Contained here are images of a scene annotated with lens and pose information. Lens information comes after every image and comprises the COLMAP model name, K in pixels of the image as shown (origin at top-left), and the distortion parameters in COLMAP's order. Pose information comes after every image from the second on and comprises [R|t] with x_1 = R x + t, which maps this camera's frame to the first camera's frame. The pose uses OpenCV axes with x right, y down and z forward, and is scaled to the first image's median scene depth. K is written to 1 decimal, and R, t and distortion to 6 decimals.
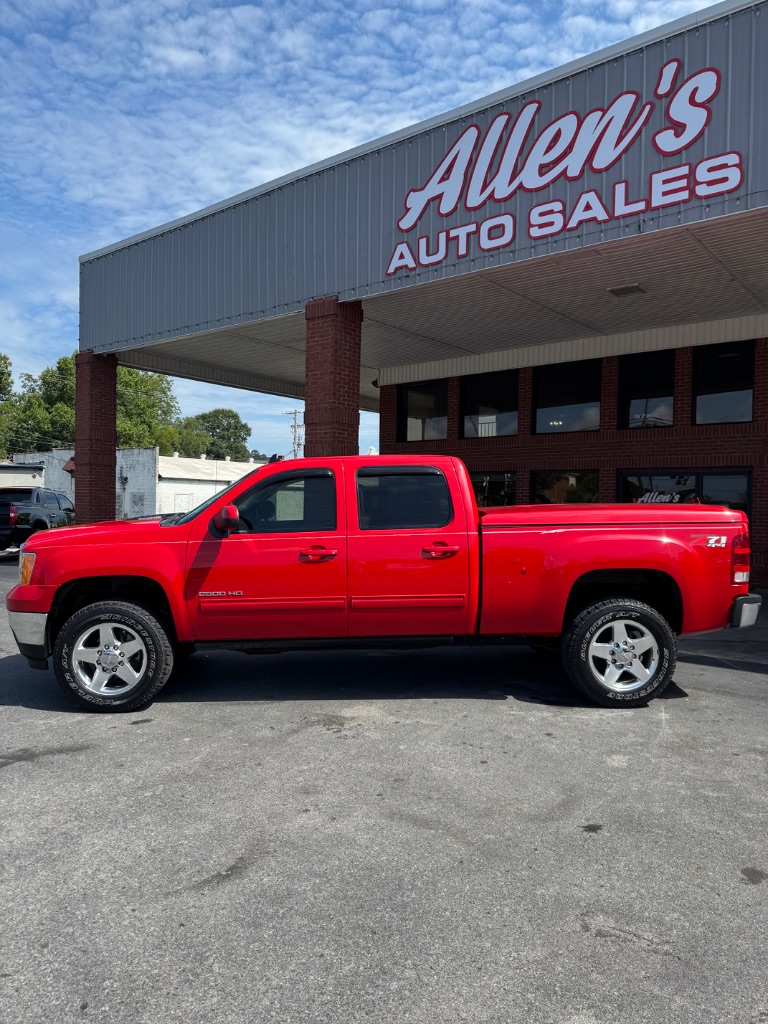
lens RADIAL K [[726.6, 0, 382.2], [0, 726.6, 513.9], [0, 0, 1]] dist [0.031642, -0.041851]
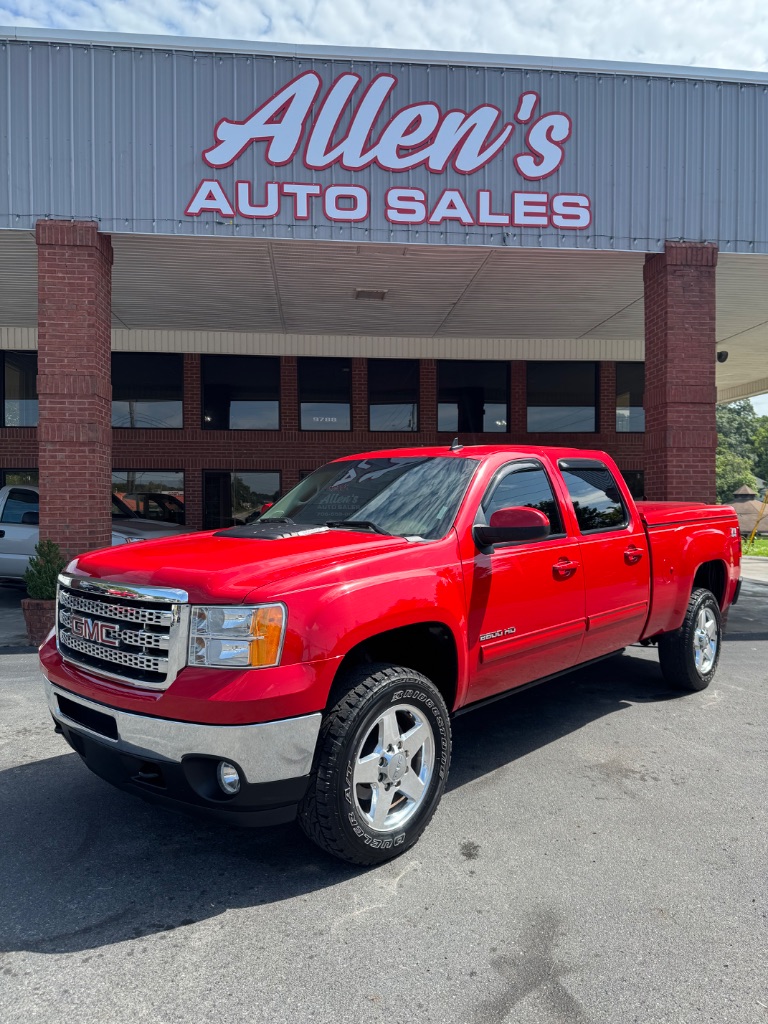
lens RADIAL K [[726.6, 0, 372.5], [0, 726.6, 516.2], [0, 0, 1]] dist [0.031642, -0.041851]
pose [[0.712504, -0.018674, 0.701420, -0.487505], [0.020907, 0.999767, 0.005380, -0.004121], [-0.701357, 0.010831, 0.712728, 0.361366]]
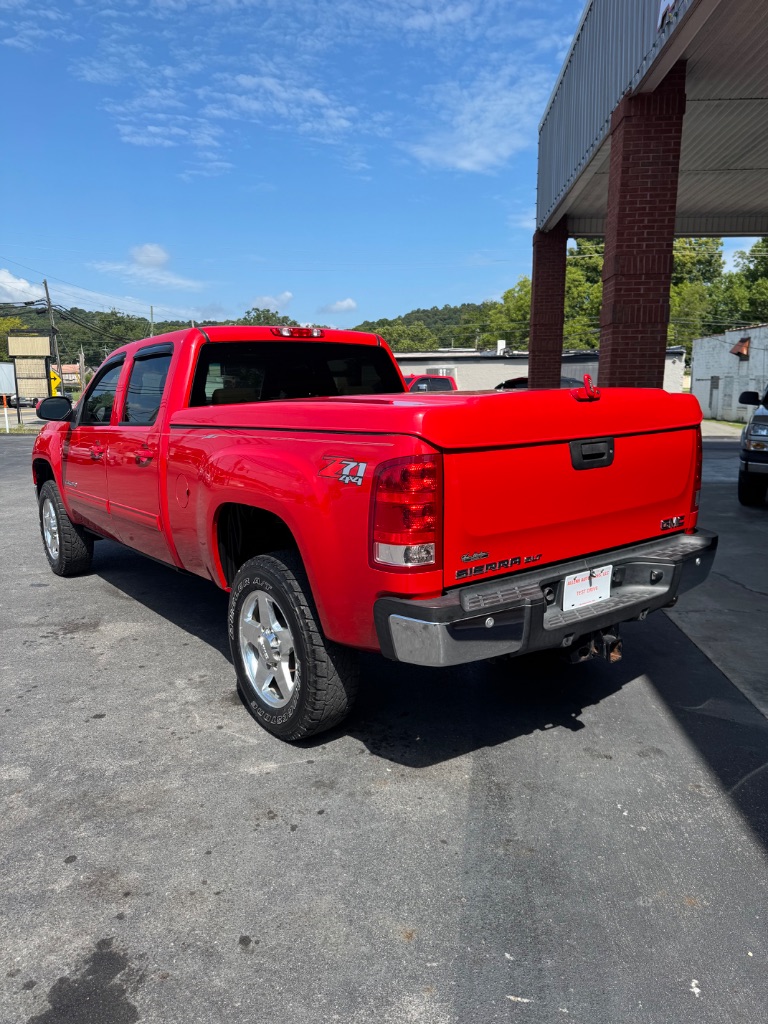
lens RADIAL K [[726.6, 0, 389.4], [0, 726.6, 506.4], [0, 0, 1]] dist [0.031642, -0.041851]
pose [[0.572460, 0.118014, -0.811395, 0.543623], [0.000951, 0.989491, 0.144588, -0.005140], [0.819932, -0.083543, 0.566332, 0.478515]]
